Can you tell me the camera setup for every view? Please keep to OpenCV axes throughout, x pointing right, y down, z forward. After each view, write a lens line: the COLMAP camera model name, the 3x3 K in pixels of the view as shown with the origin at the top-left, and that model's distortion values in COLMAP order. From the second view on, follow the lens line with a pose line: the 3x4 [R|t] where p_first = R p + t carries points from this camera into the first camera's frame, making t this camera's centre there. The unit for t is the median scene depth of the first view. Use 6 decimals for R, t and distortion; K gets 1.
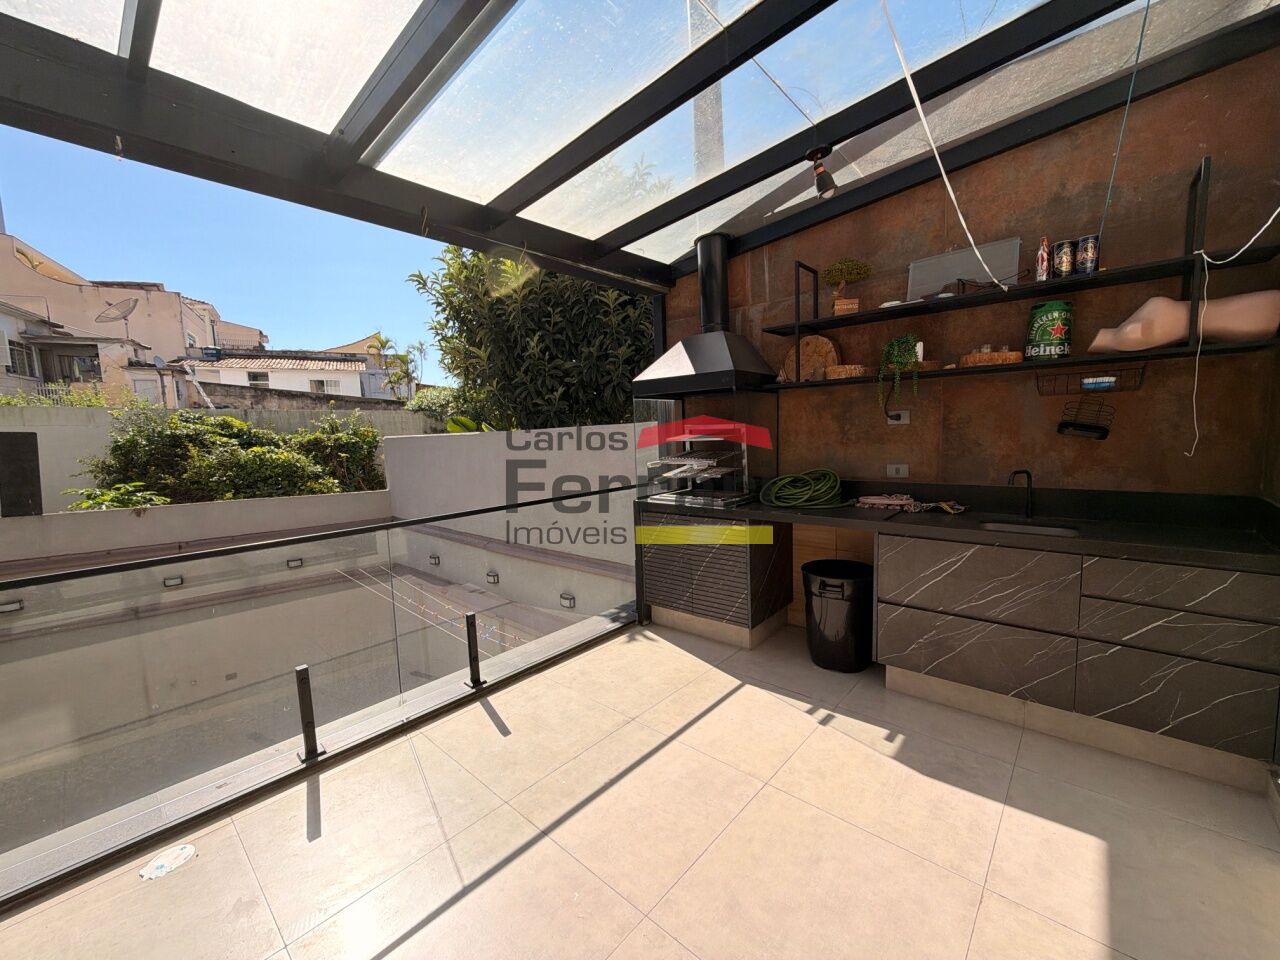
lens RADIAL K [[509.0, 0, 640.0], [0, 509.0, 480.0], [0, 0, 1]] dist [-0.000614, -0.000165]
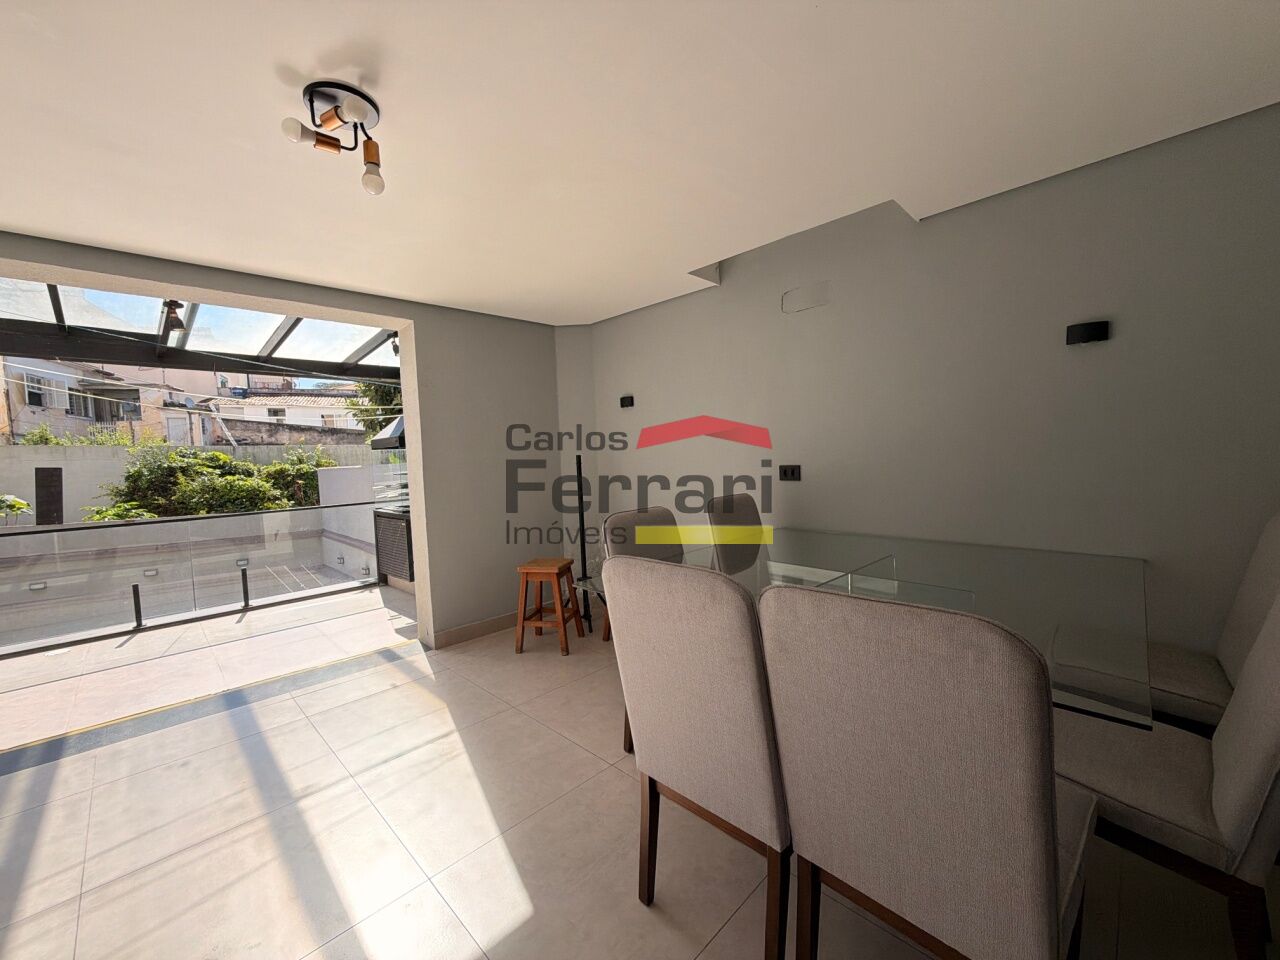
lens RADIAL K [[509.0, 0, 640.0], [0, 509.0, 480.0], [0, 0, 1]] dist [-0.000614, -0.000165]
pose [[0.998361, -0.002170, -0.057192, 0.349208], [-0.000597, 0.998832, -0.048324, 0.007603], [0.057230, 0.048279, 0.997193, -0.227911]]
